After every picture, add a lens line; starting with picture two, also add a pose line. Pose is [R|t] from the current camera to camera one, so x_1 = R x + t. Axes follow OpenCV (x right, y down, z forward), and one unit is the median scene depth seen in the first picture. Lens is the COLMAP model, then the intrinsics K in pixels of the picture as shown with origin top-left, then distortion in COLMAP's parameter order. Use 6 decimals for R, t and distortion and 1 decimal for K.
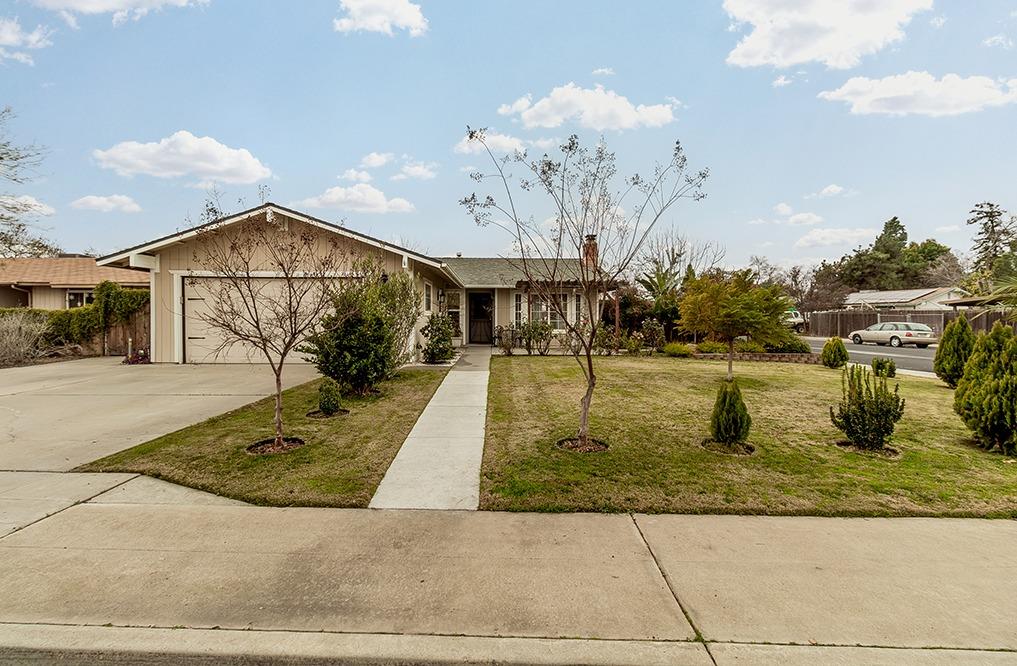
lens RADIAL K [[462.4, 0, 505.3], [0, 462.4, 327.4], [0, 0, 1]] dist [-0.002184, -0.000160]
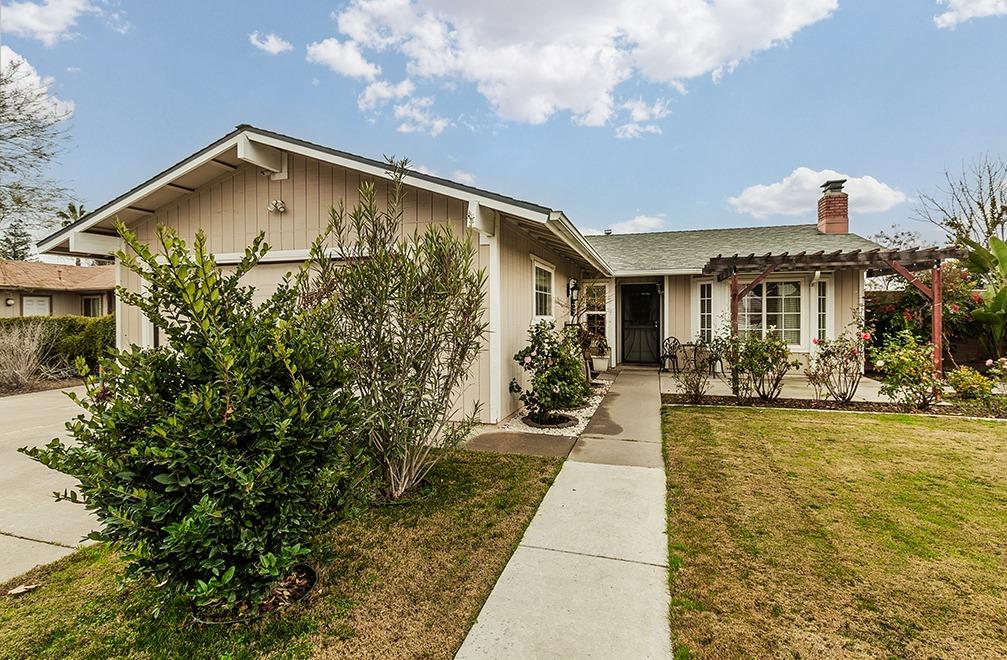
lens RADIAL K [[502.1, 0, 506.7], [0, 502.1, 324.5], [0, 0, 1]] dist [0.002371, 0.000414]
pose [[0.951383, -0.002799, -0.307996, -0.018763], [0.000618, 0.999974, -0.007181, -0.017848], [0.308008, 0.006642, 0.951360, 0.345114]]
